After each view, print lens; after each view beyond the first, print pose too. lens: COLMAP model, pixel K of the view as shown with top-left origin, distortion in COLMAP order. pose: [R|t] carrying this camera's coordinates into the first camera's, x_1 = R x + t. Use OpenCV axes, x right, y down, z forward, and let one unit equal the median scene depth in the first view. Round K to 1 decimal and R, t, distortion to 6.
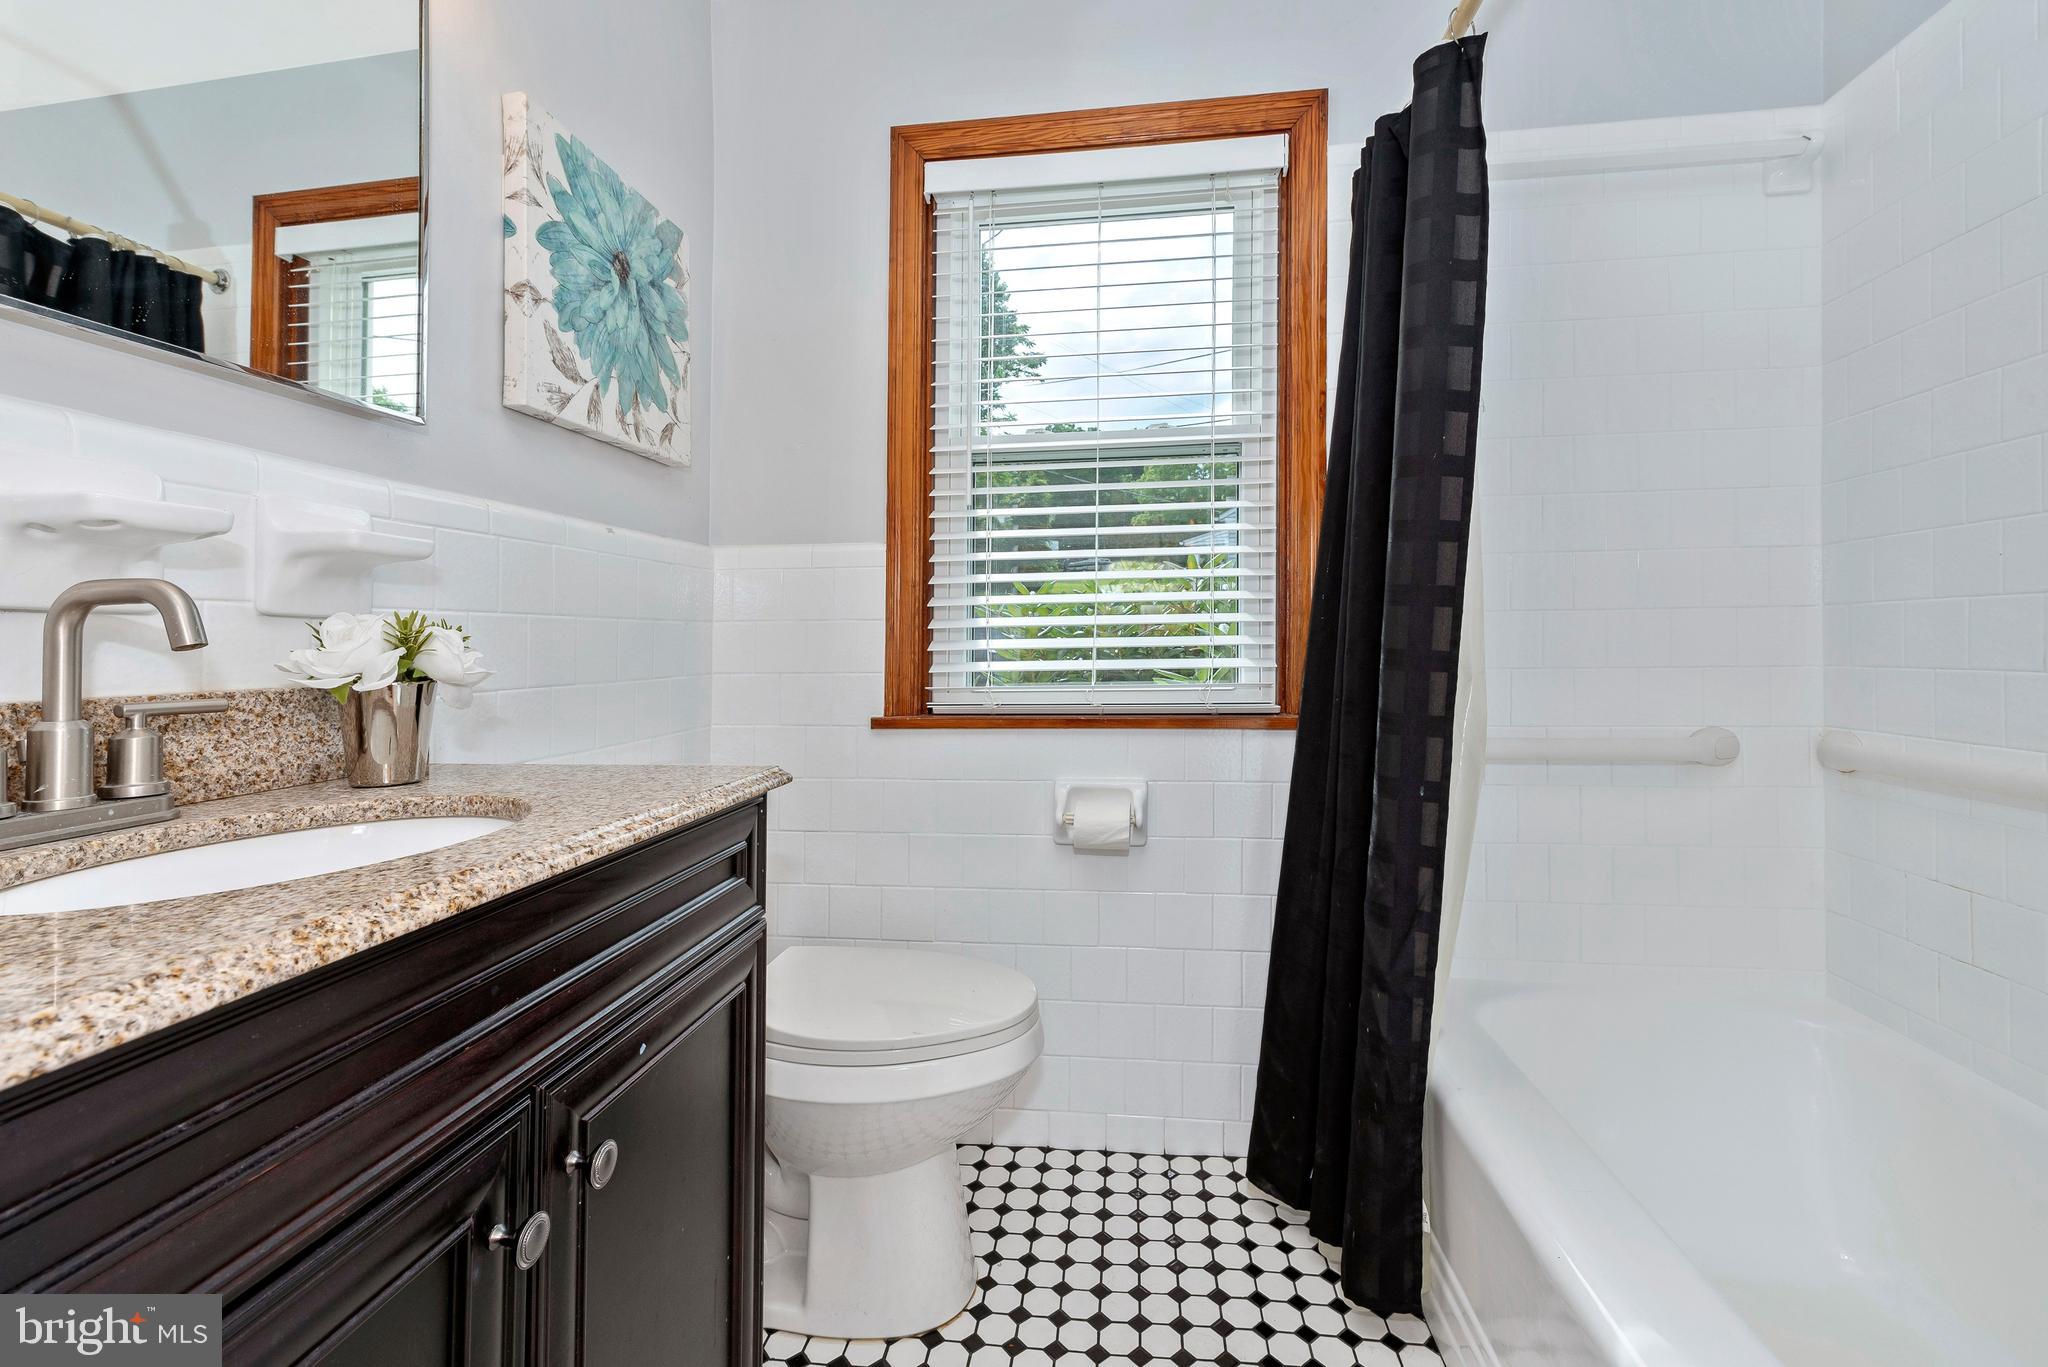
lens RADIAL K [[859.6, 0, 1028.6], [0, 859.6, 634.6], [0, 0, 1]] dist [0.001433, 0.000002]
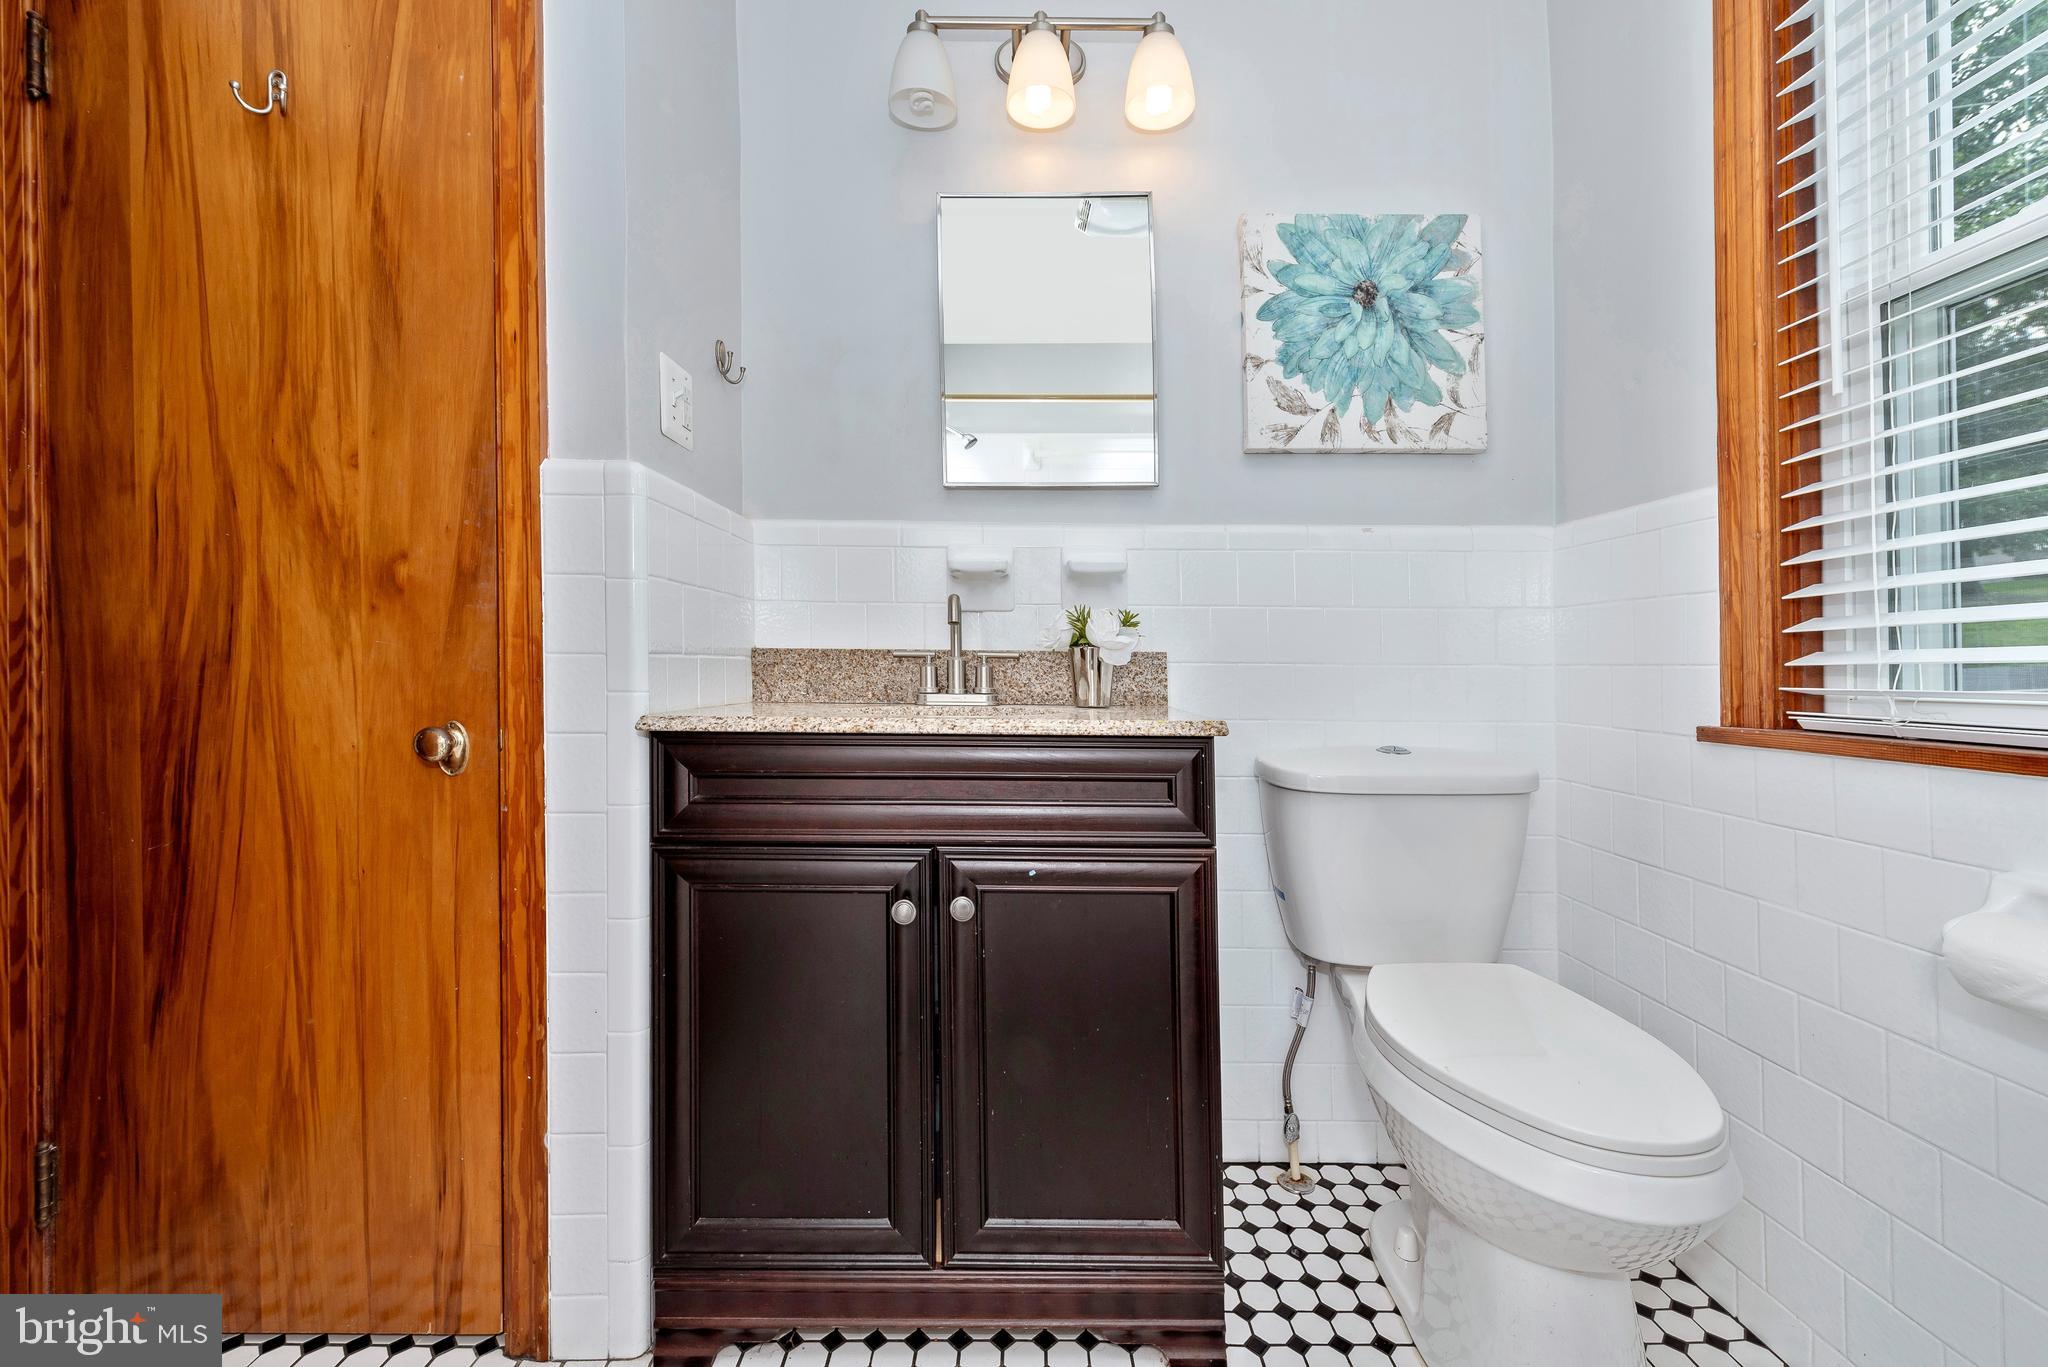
lens RADIAL K [[824.9, 0, 1021.1], [0, 824.9, 671.9], [0, 0, 1]] dist [-0.000774, -0.000358]
pose [[0.133541, 0.018009, -0.990880, 0.579509], [0.000803, 0.999833, 0.018280, 0.049398], [0.991043, -0.003237, 0.133504, 0.437042]]
